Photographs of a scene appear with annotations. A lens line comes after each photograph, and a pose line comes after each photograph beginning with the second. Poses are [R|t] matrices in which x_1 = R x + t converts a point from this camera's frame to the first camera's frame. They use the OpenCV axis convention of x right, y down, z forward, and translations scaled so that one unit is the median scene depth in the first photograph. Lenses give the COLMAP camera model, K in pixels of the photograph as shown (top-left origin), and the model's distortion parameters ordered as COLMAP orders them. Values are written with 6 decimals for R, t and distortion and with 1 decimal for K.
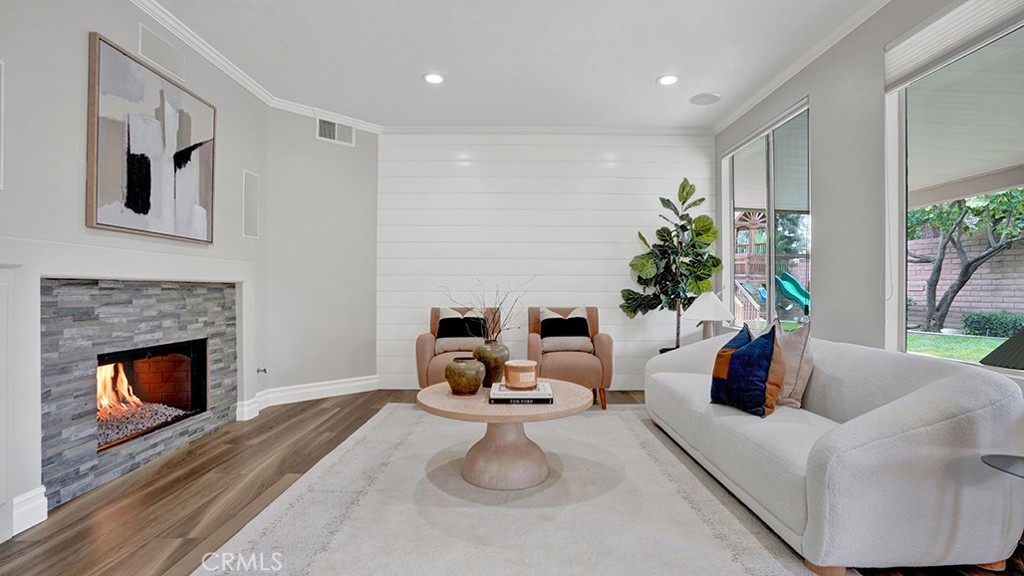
lens RADIAL K [[482.2, 0, 507.5], [0, 482.2, 286.9], [0, 0, 1]] dist [-0.052399, 0.020814]
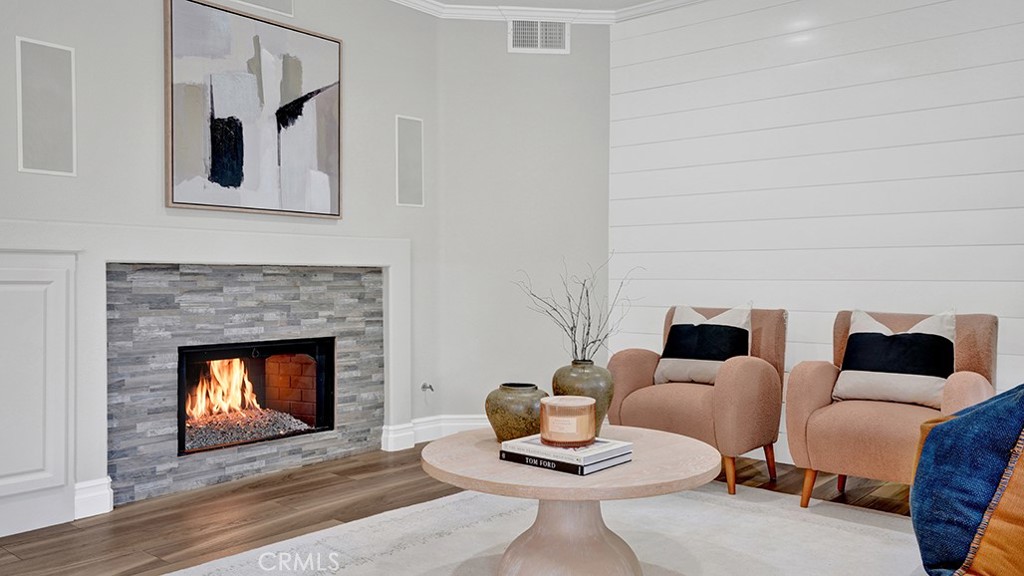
lens RADIAL K [[813.4, 0, 501.1], [0, 813.4, 286.0], [0, 0, 1]] dist [0.040125, 0.007886]
pose [[0.755383, 0.007091, -0.655245, 0.546340], [0.002378, 0.999905, 0.013562, 0.005540], [0.655279, -0.011803, 0.755295, 0.182139]]
